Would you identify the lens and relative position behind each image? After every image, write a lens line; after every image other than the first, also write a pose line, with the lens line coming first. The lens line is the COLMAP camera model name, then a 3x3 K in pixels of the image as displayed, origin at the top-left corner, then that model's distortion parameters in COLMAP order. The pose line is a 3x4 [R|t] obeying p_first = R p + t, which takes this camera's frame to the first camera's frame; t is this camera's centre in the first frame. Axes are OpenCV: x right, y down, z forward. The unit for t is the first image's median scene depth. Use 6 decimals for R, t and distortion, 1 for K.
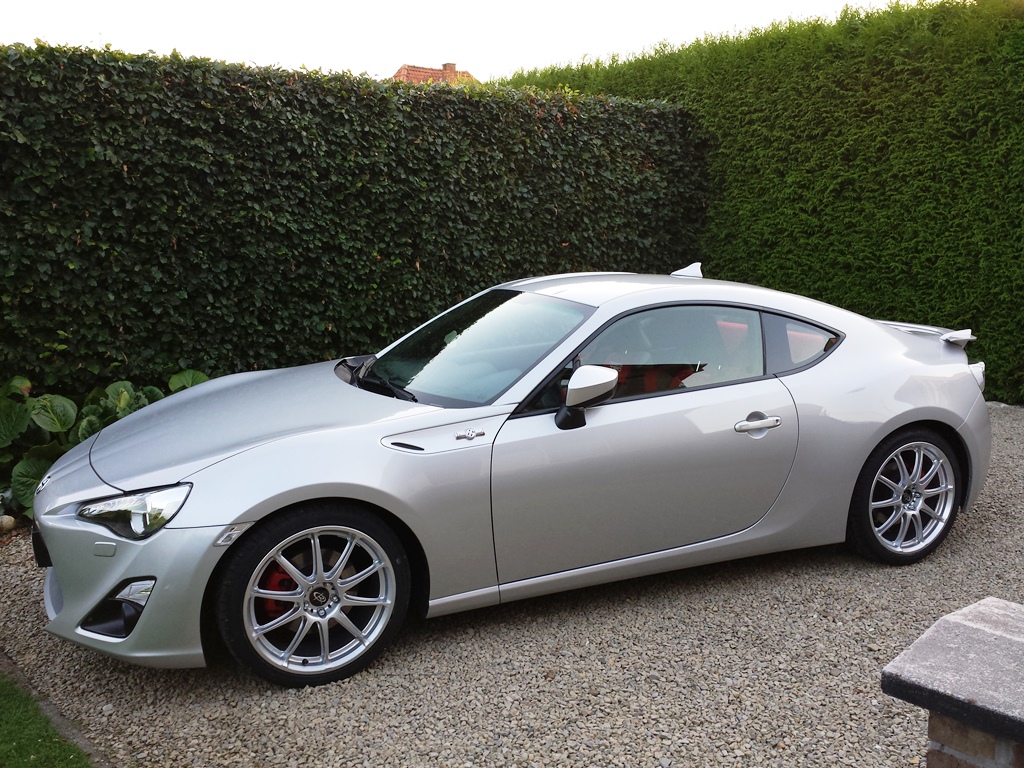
lens RADIAL K [[943.1, 0, 525.7], [0, 943.1, 386.0], [0, 0, 1]] dist [0.160764, -0.379688]
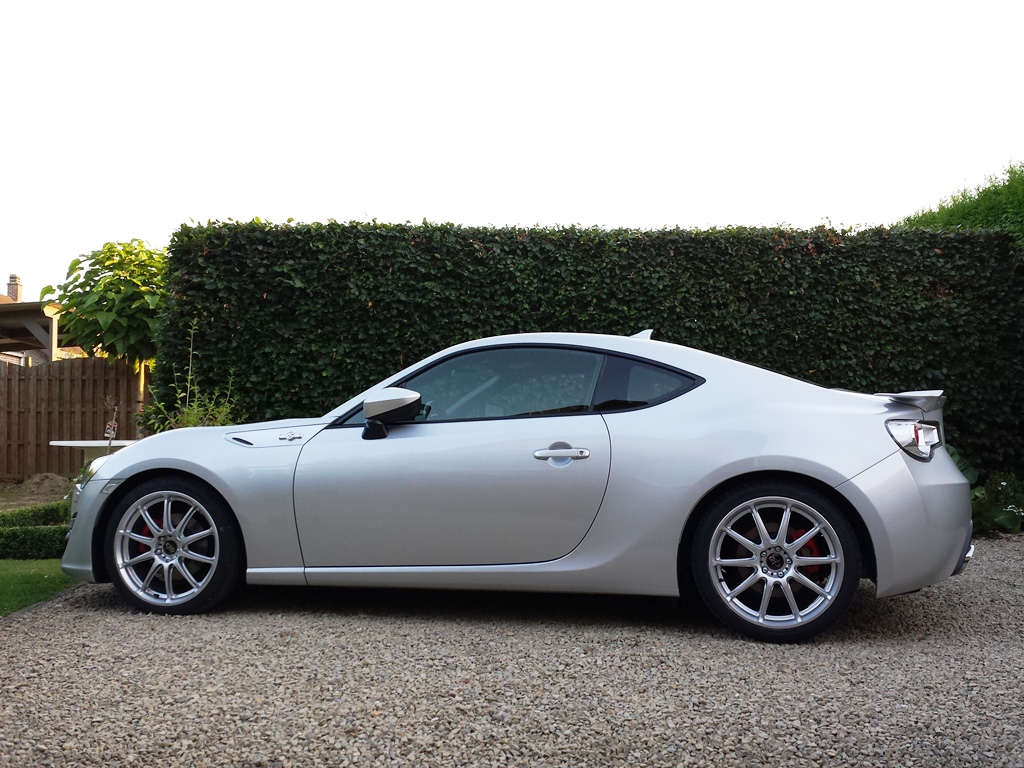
lens RADIAL K [[943.1, 0, 525.7], [0, 943.1, 386.0], [0, 0, 1]] dist [0.160764, -0.379688]
pose [[0.805614, -0.021549, -0.592049, 0.454118], [-0.108052, 0.977232, -0.182597, 0.087719], [0.582504, 0.211075, 0.784944, 0.085459]]
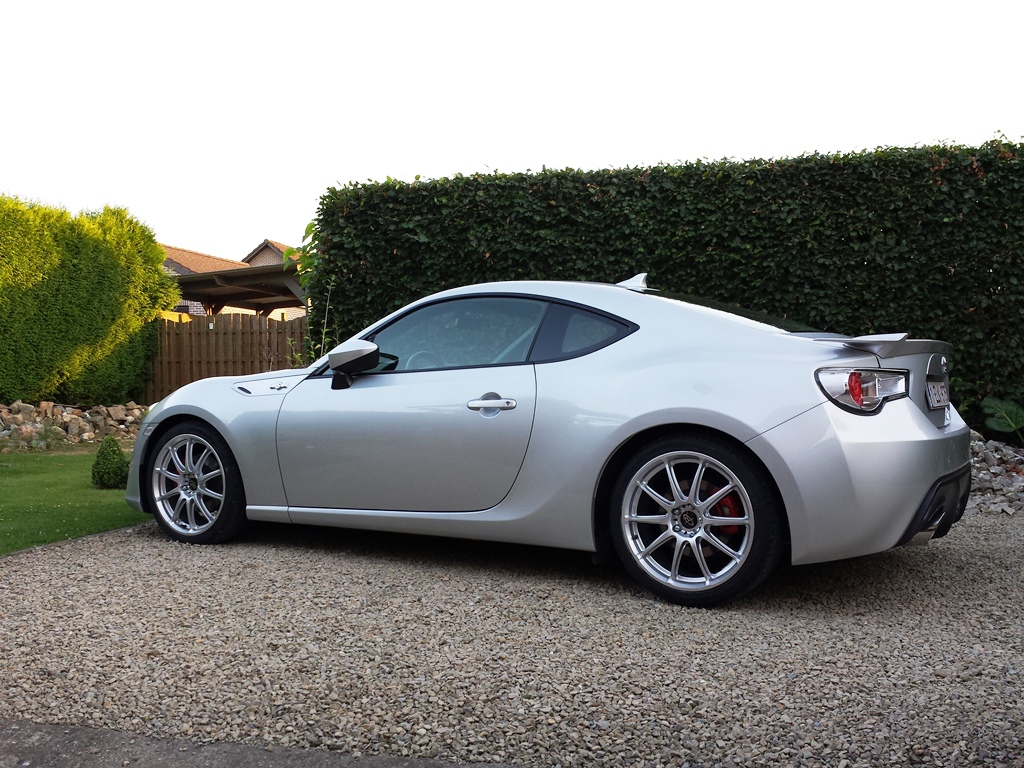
lens RADIAL K [[943.1, 0, 525.7], [0, 943.1, 386.0], [0, 0, 1]] dist [0.160764, -0.379688]
pose [[0.578312, 0.012943, -0.815713, 0.605204], [-0.142599, 0.986085, -0.085452, 0.056155], [0.803257, 0.165738, 0.572110, 0.244038]]
